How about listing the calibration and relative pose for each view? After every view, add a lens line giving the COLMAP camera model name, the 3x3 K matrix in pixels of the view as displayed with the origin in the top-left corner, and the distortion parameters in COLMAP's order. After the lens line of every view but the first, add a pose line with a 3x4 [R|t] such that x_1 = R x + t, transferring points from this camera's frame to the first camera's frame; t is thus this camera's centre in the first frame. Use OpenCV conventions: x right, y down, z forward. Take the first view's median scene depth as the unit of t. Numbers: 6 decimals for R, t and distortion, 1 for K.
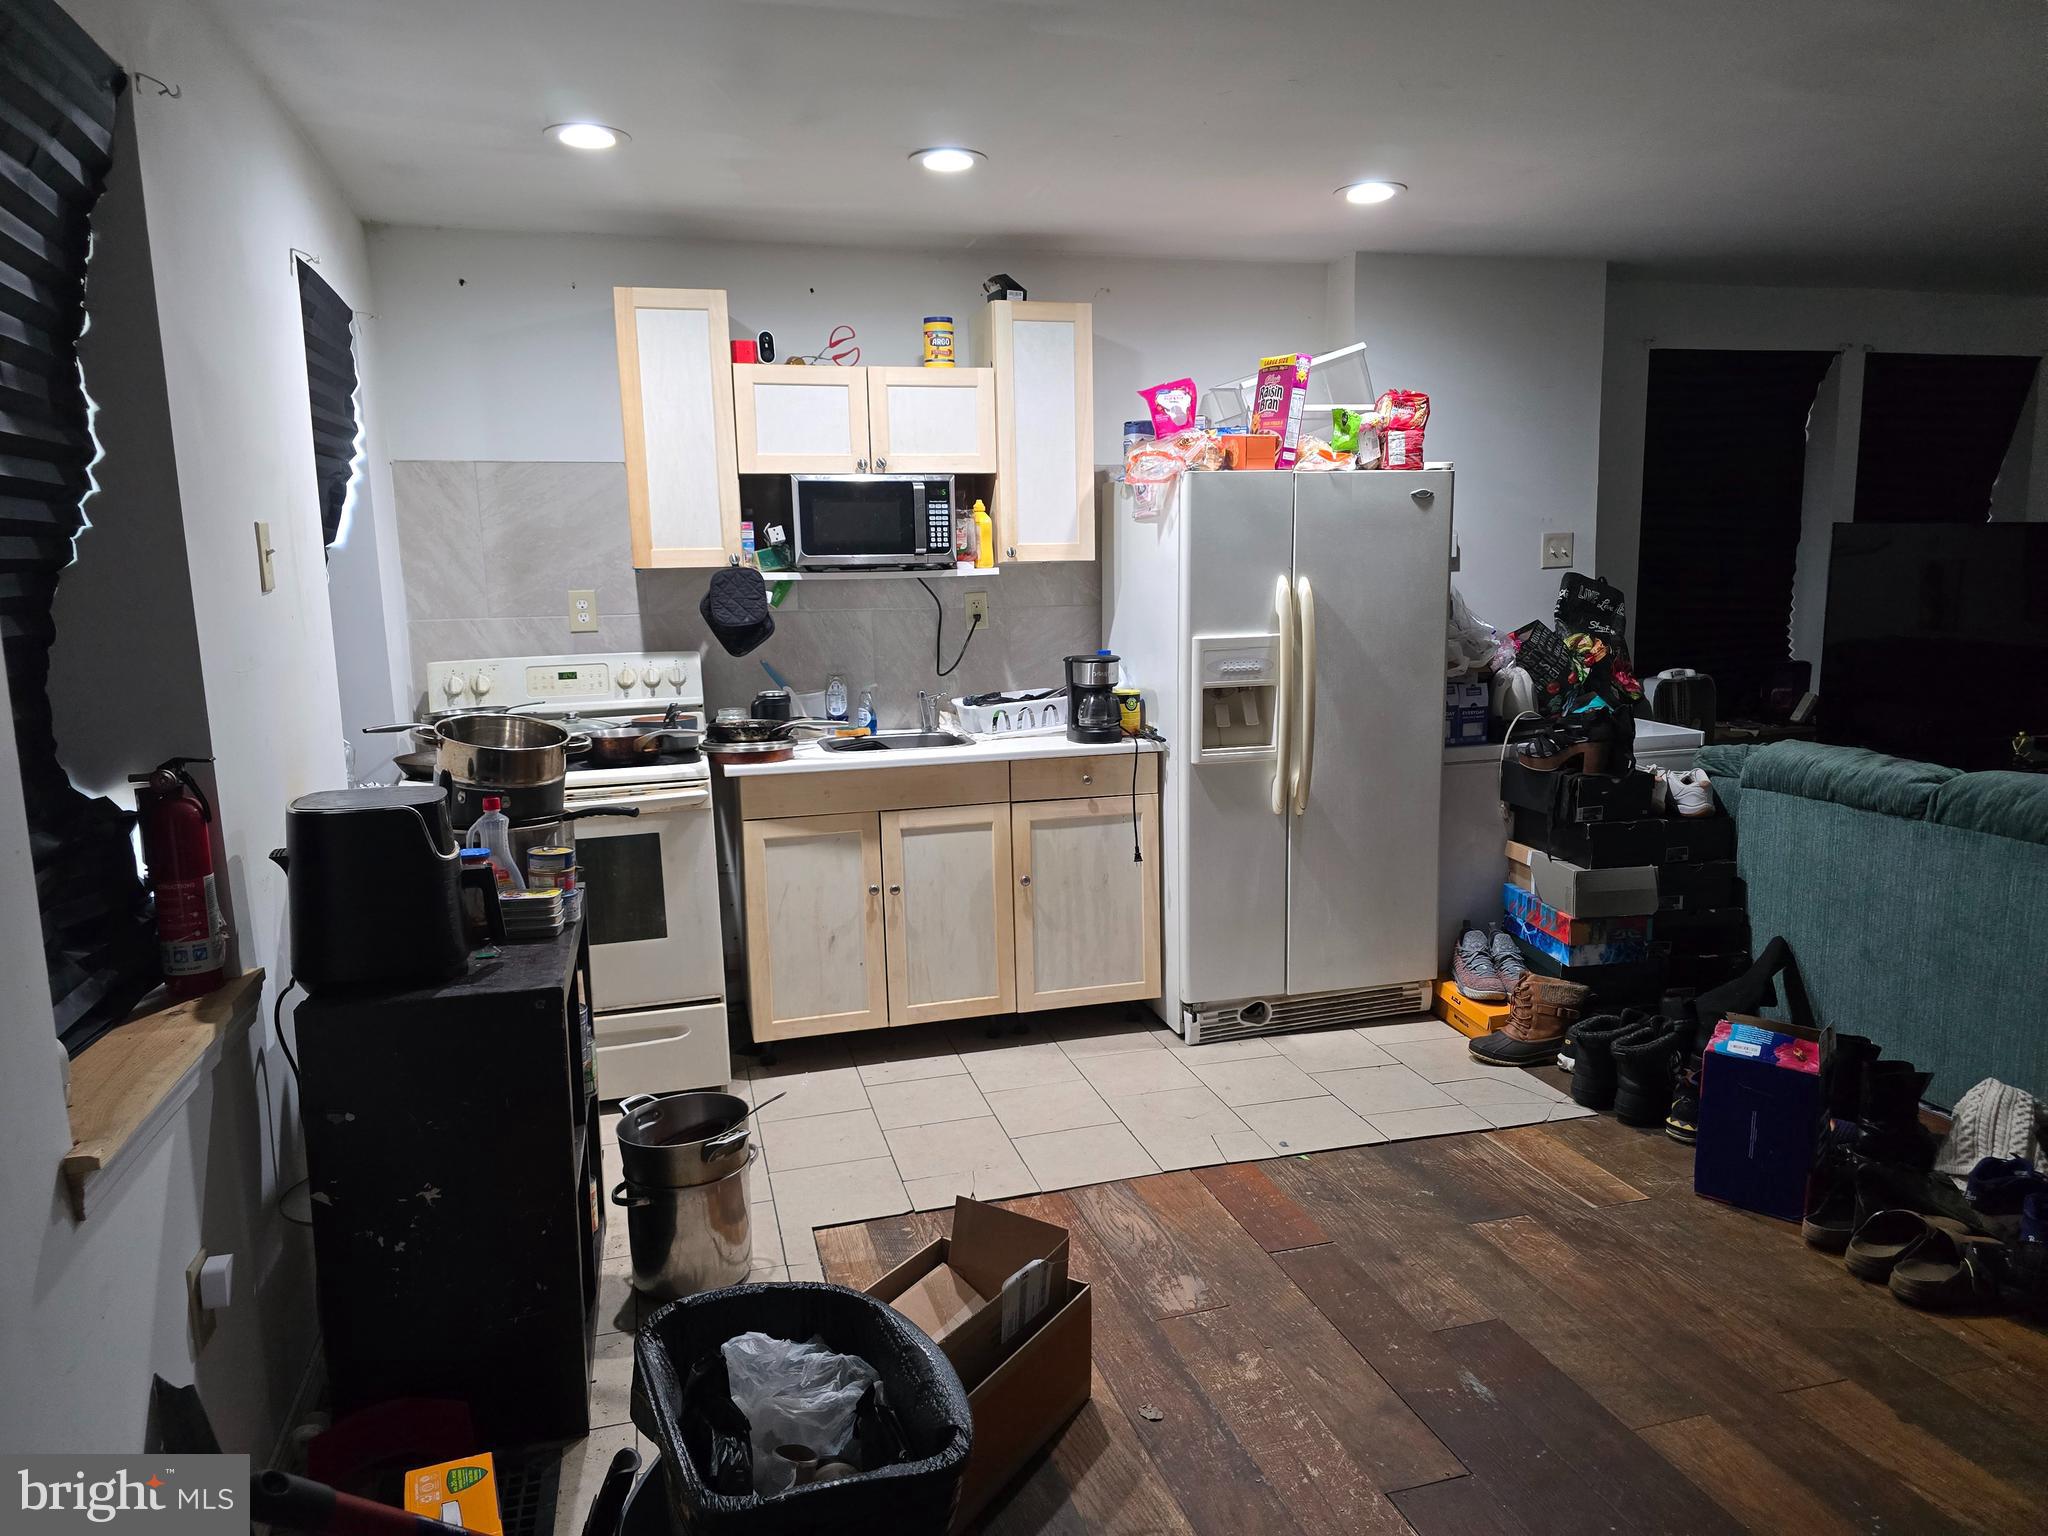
lens RADIAL K [[1300.9, 0, 1024.0], [0, 1300.9, 768.0], [0, 0, 1]] dist [0.099118, -0.190857]
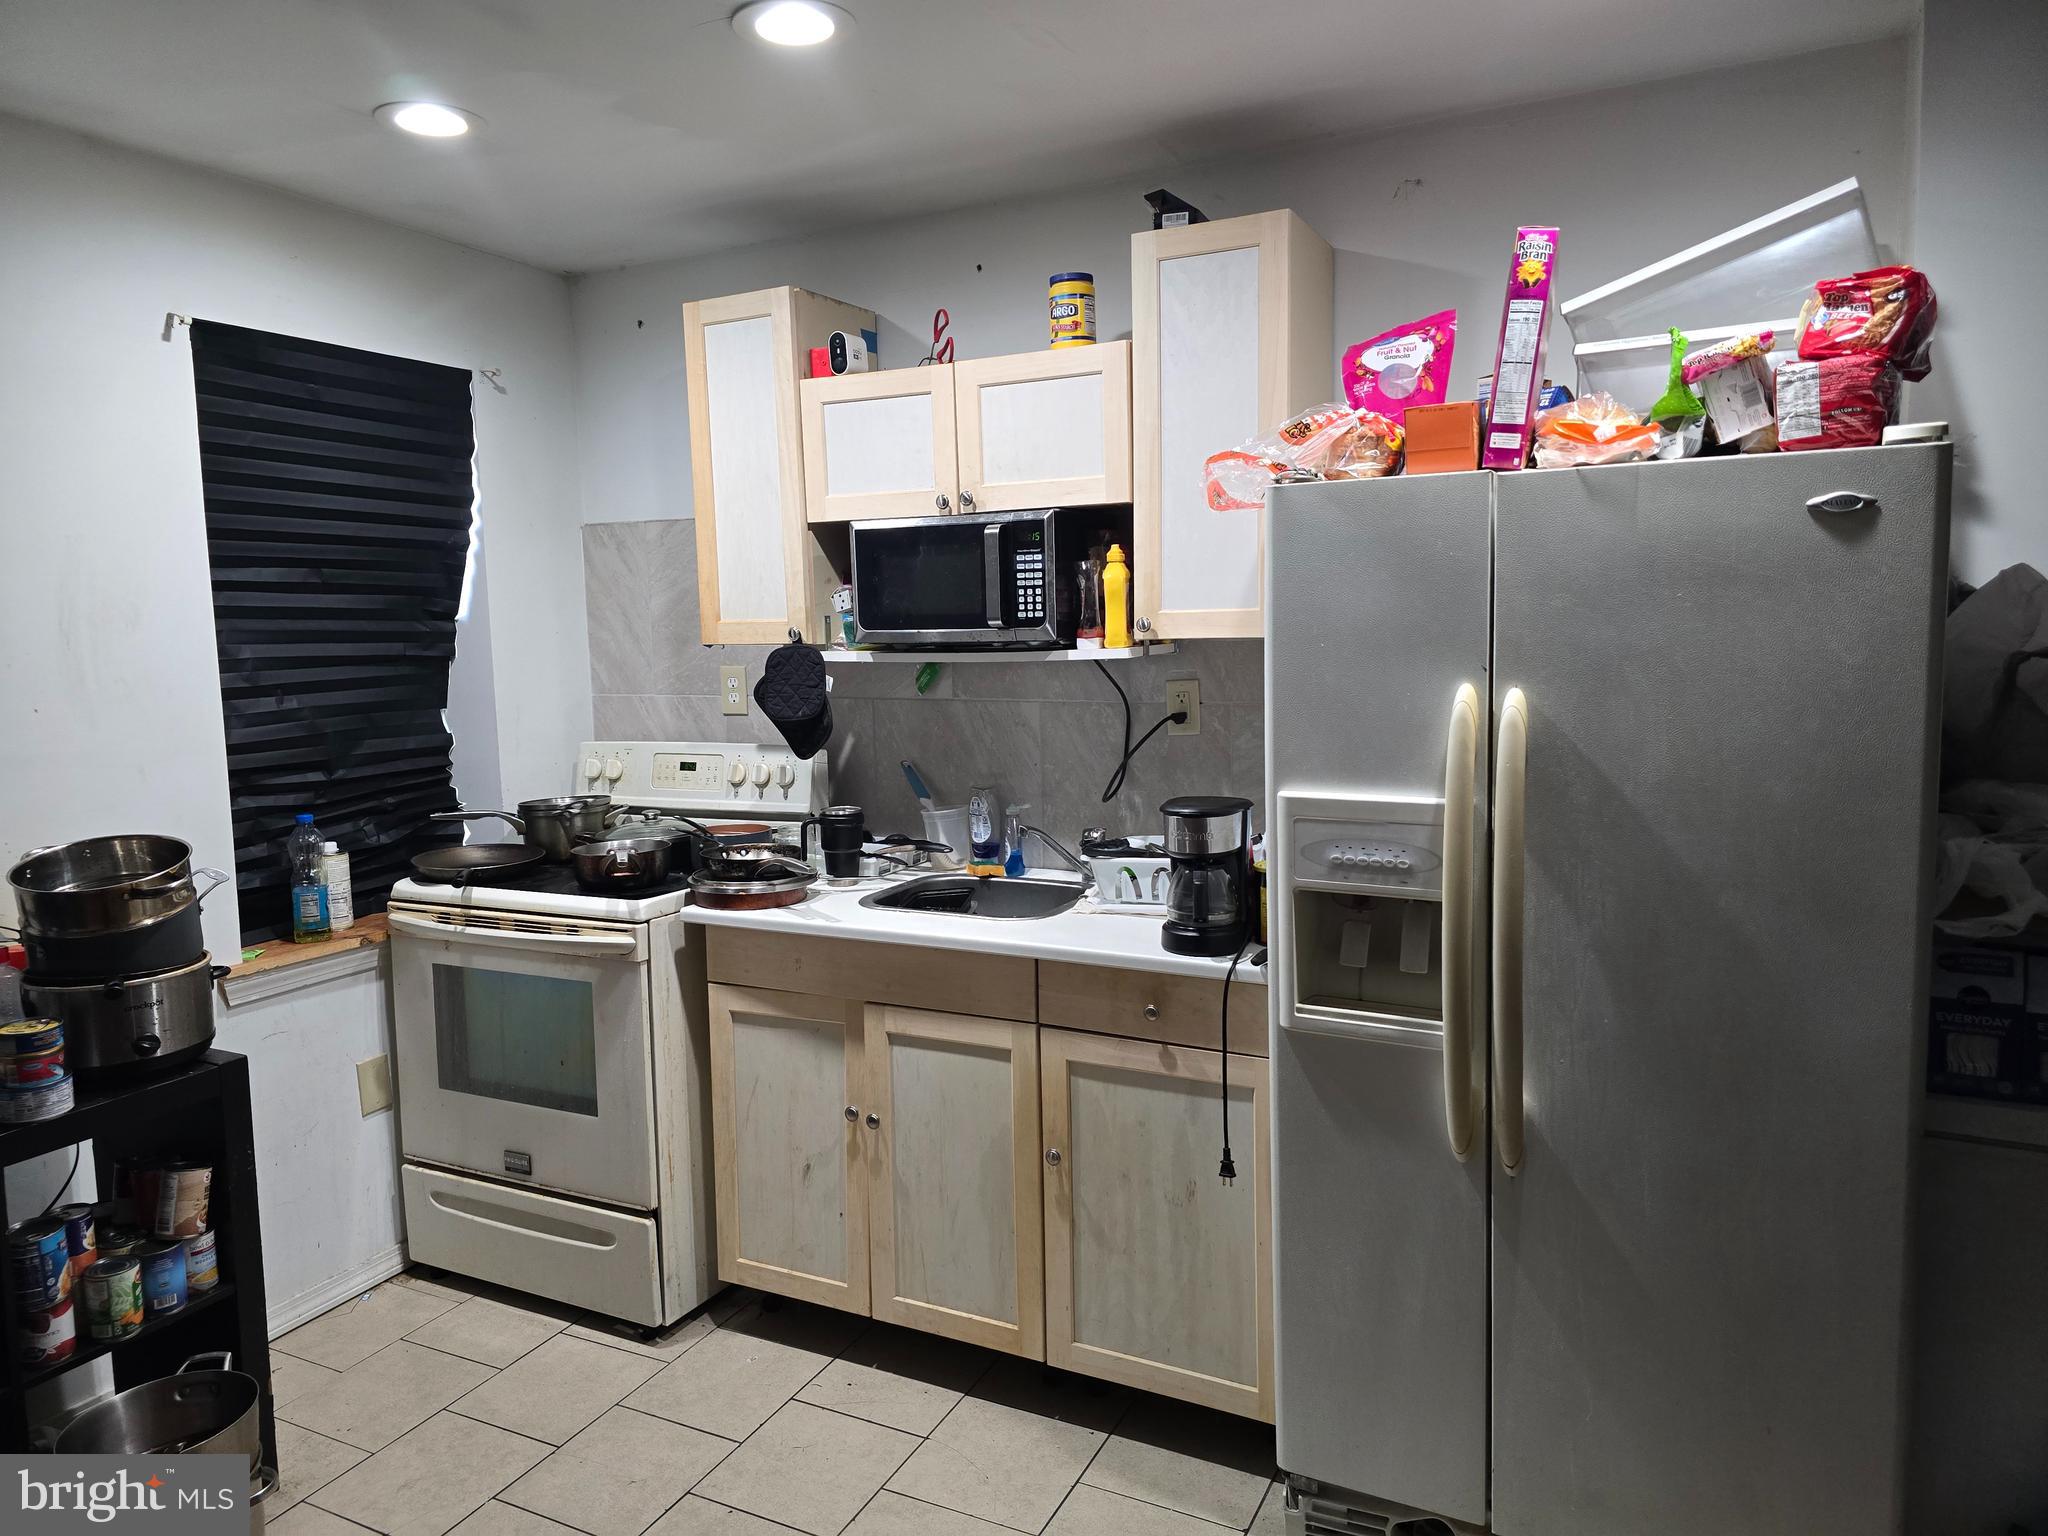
lens RADIAL K [[1354.4, 0, 1021.6], [0, 1354.4, 746.6], [0, 0, 1]] dist [0.082833, -0.095467]
pose [[0.738059, 0.069989, -0.671097, 0.406068], [-0.095908, 0.995389, -0.001668, -0.103235], [0.667885, 0.065595, 0.741368, 0.493476]]
